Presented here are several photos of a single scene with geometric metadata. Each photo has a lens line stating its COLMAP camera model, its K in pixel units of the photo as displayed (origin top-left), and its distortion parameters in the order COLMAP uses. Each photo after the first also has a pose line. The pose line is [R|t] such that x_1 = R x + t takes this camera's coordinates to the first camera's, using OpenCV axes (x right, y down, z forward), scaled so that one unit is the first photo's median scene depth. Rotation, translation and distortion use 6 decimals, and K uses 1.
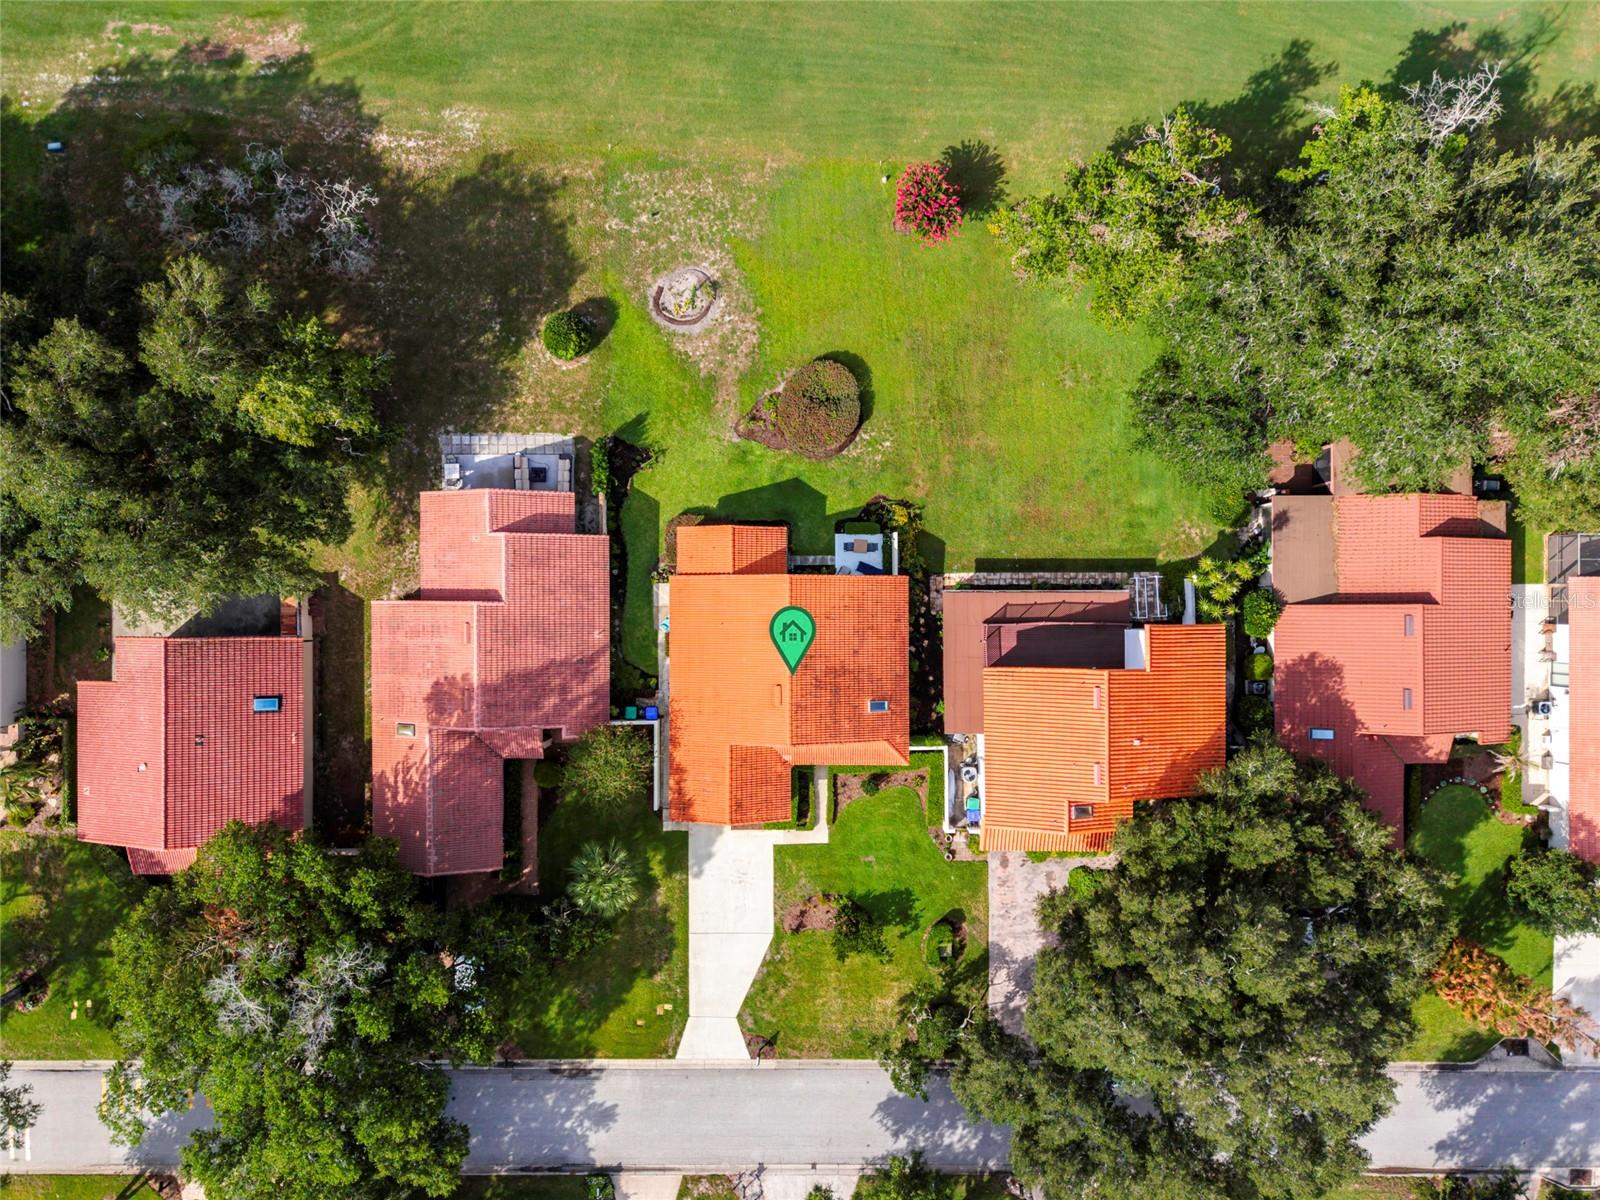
lens RADIAL K [[1041.9, 0, 781.0], [0, 1041.9, 605.8], [0, 0, 1]] dist [0.005522, -0.002455]
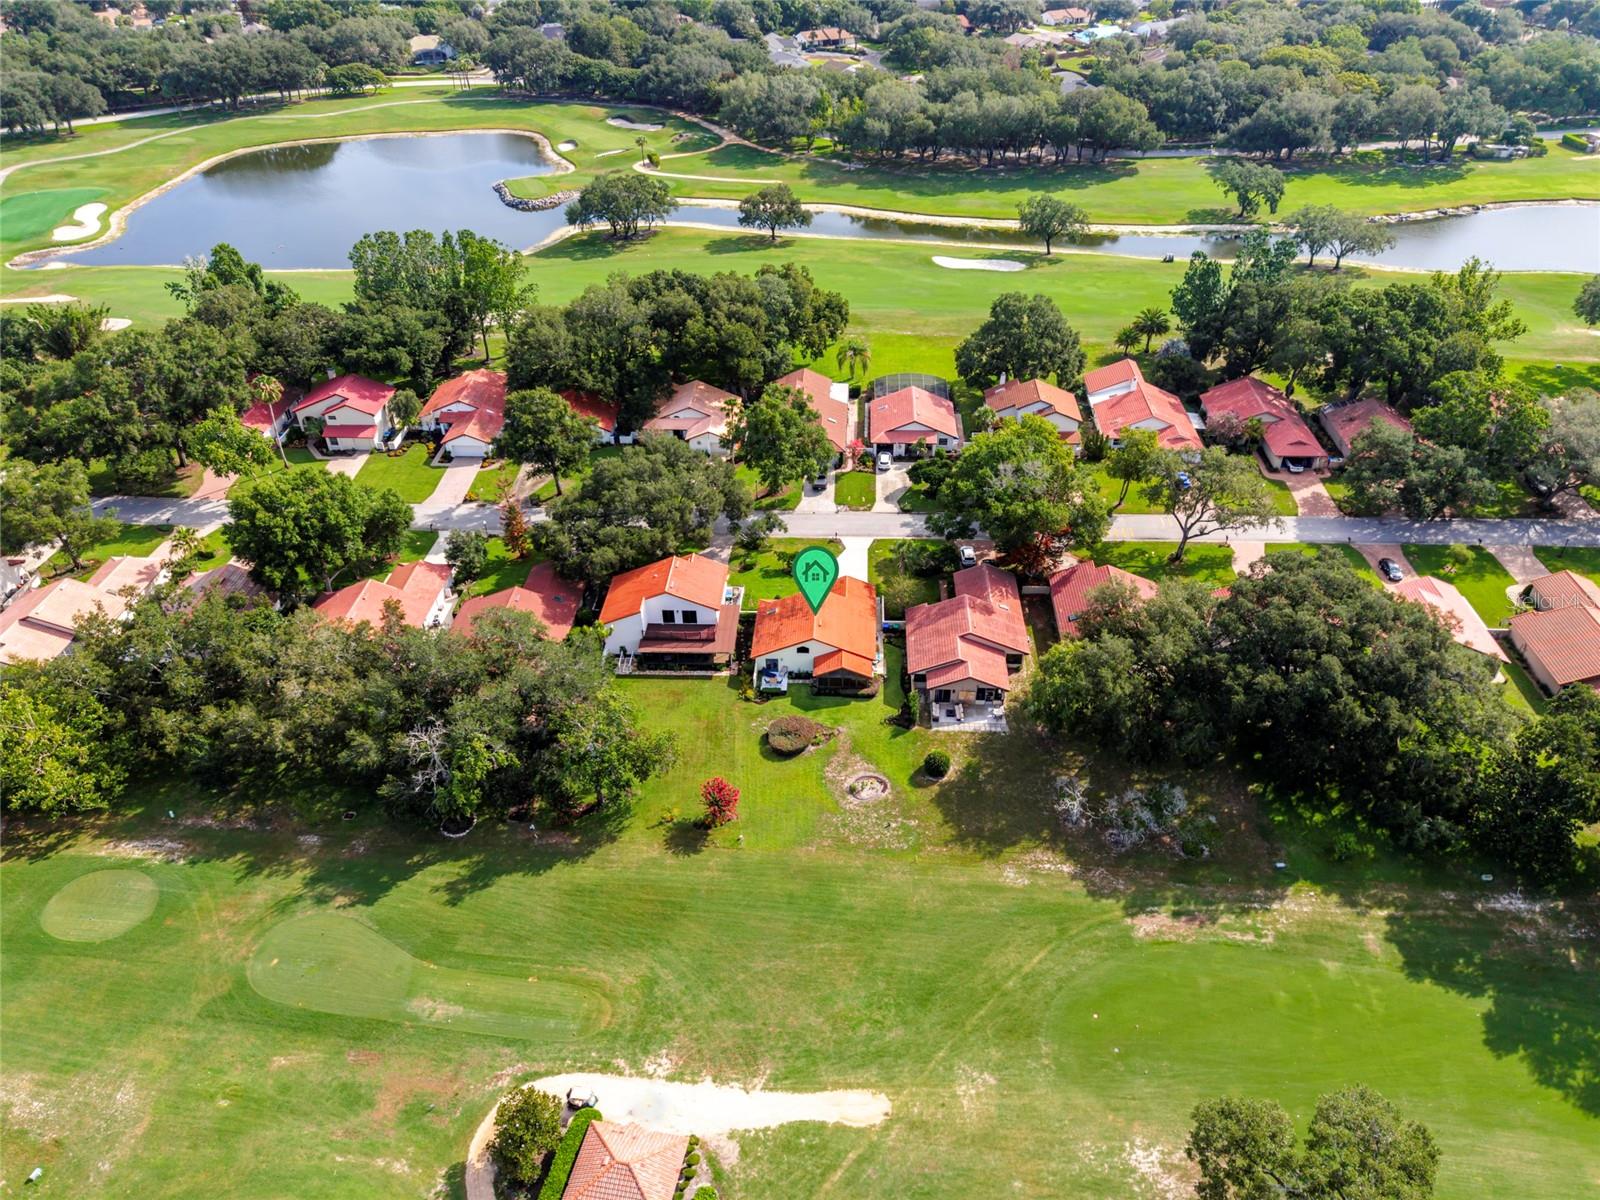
lens RADIAL K [[1071.5, 0, 800.0], [0, 1071.5, 600.0], [0, 0, 1]] dist [0.004180, -0.001788]
pose [[-0.998475, -0.028646, 0.047192, -0.060600], [0.055026, -0.585355, 0.808908, -1.633243], [0.004452, 0.810271, 0.586038, -0.256562]]
